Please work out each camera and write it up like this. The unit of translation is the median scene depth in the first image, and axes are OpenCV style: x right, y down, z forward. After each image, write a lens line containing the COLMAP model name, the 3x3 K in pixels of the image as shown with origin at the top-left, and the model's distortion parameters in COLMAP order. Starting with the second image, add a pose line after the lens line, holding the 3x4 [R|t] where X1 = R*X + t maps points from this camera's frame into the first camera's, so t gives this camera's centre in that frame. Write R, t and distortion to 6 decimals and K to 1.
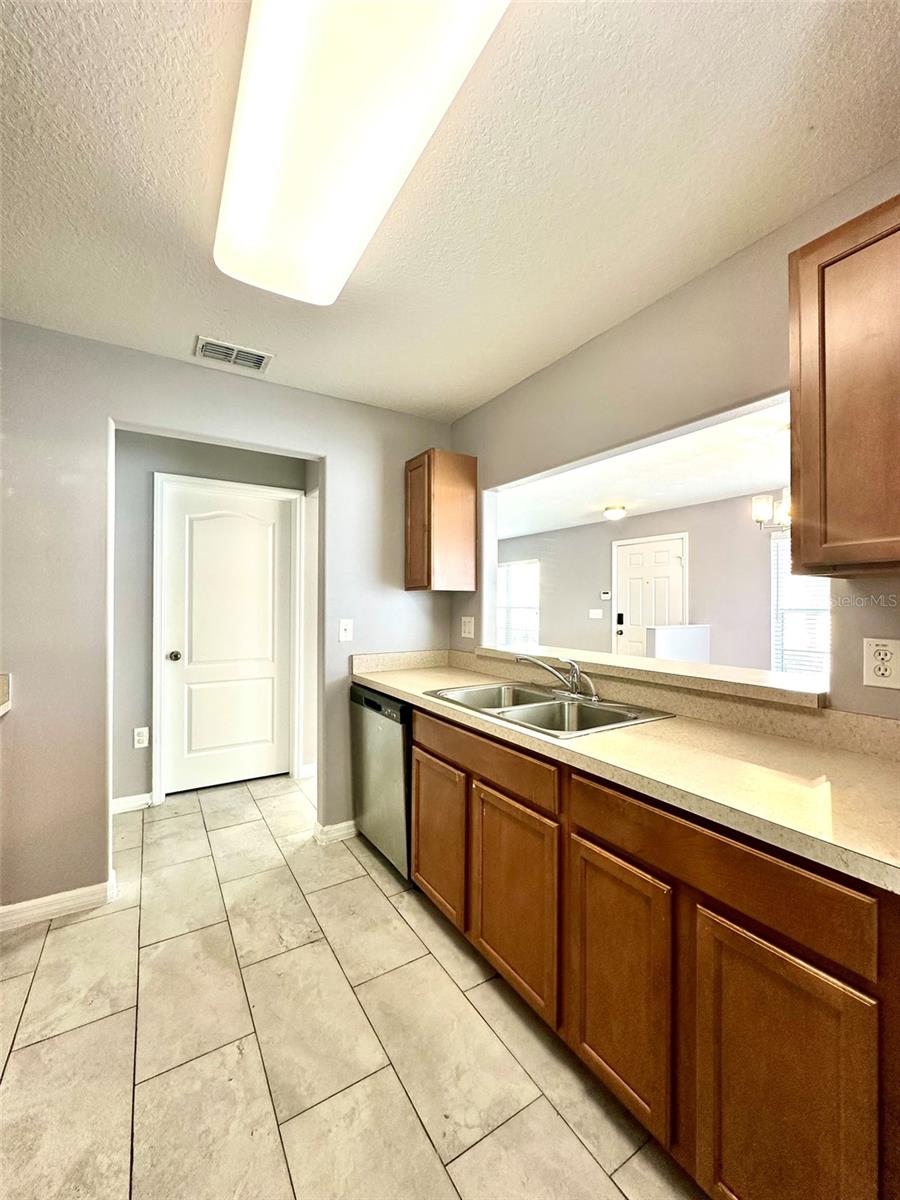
lens RADIAL K [[479.6, 0, 449.0], [0, 479.6, 599.5], [0, 0, 1]] dist [0.002195, 0.000759]
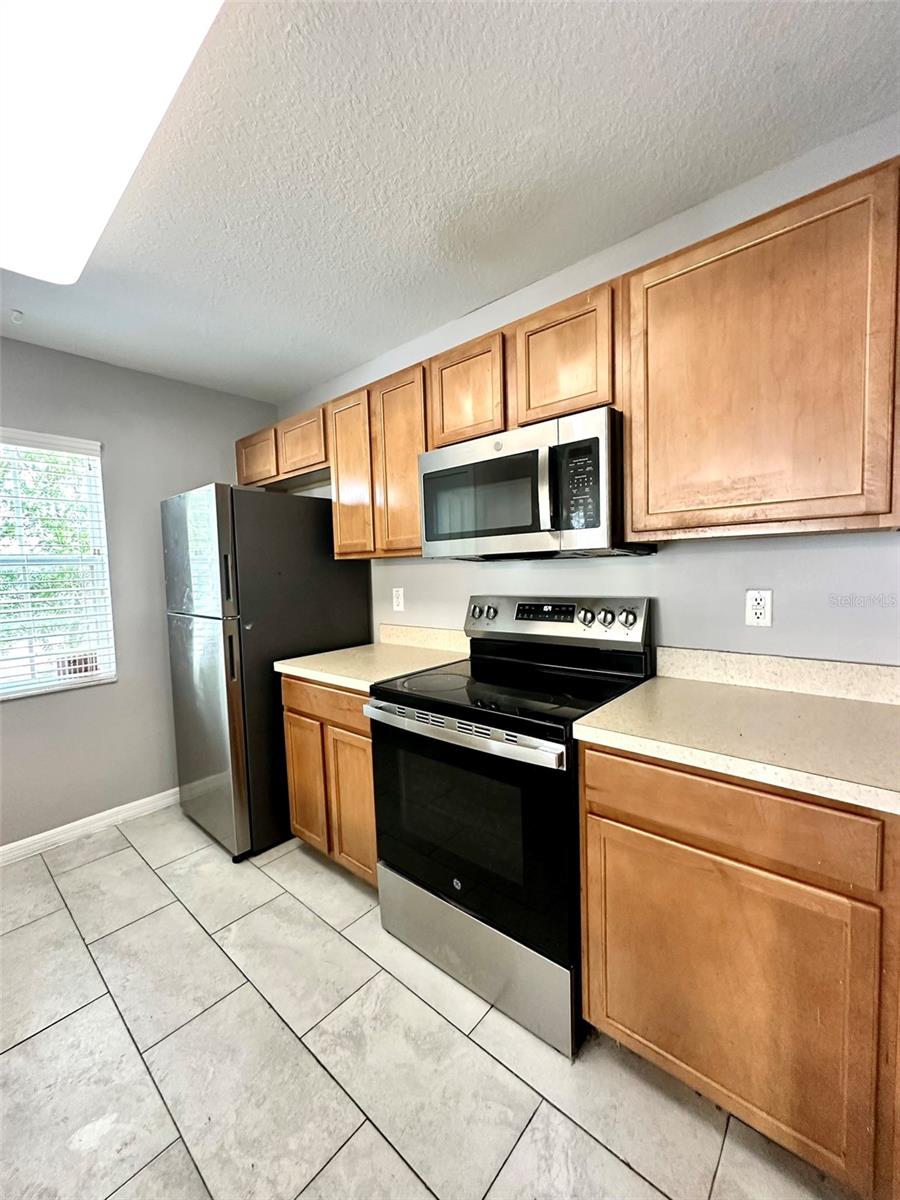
lens RADIAL K [[479.6, 0, 445.7], [0, 479.6, 599.4], [0, 0, 1]] dist [0.002195, 0.000759]
pose [[-0.957567, 0.047958, -0.284193, -0.538870], [0.032436, 0.997726, 0.059079, 0.001593], [0.286381, 0.047354, -0.956945, 1.703373]]
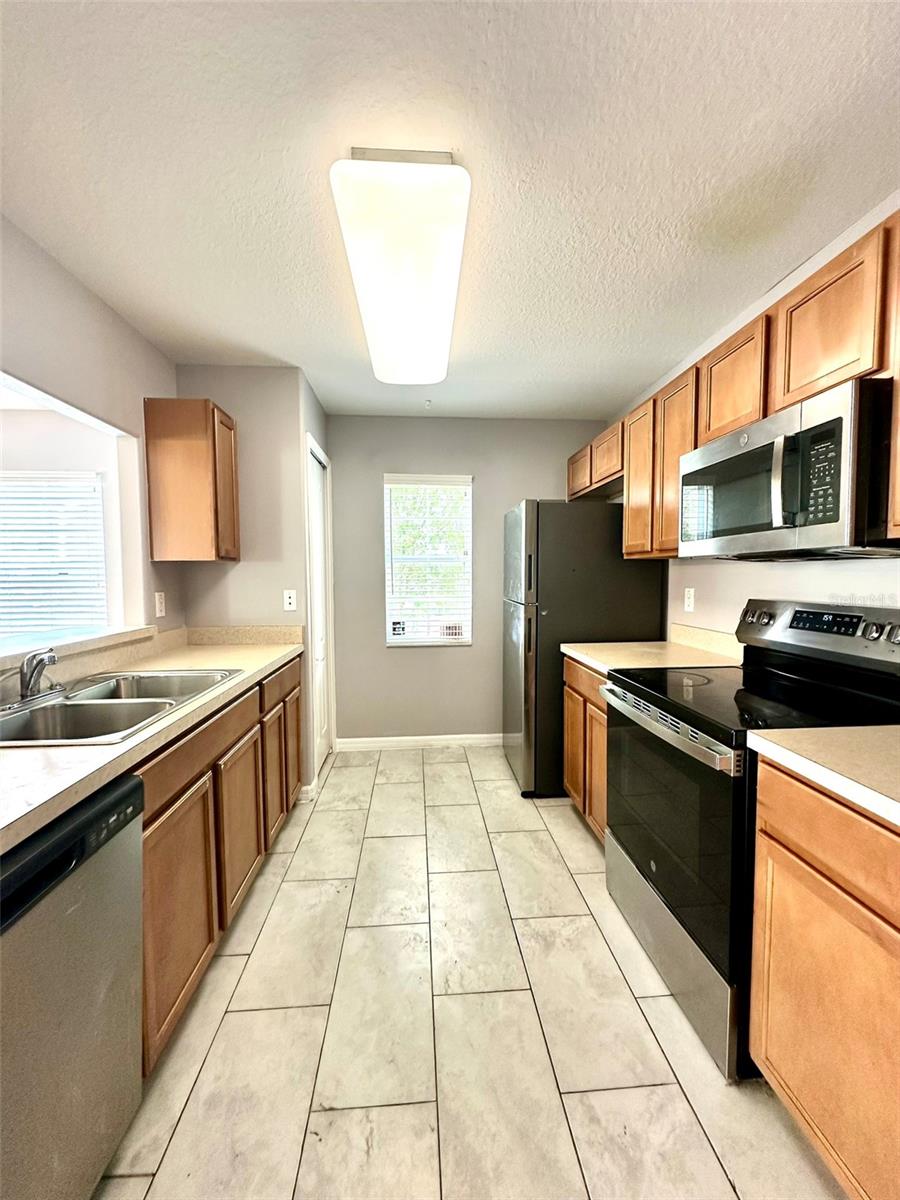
lens RADIAL K [[479.6, 0, 451.9], [0, 479.6, 598.4], [0, 0, 1]] dist [0.002195, 0.000759]
pose [[-0.886771, -0.020322, 0.461762, -0.921411], [0.000061, 0.999028, 0.044083, 0.018736], [-0.462209, 0.039119, -0.885908, 1.910877]]
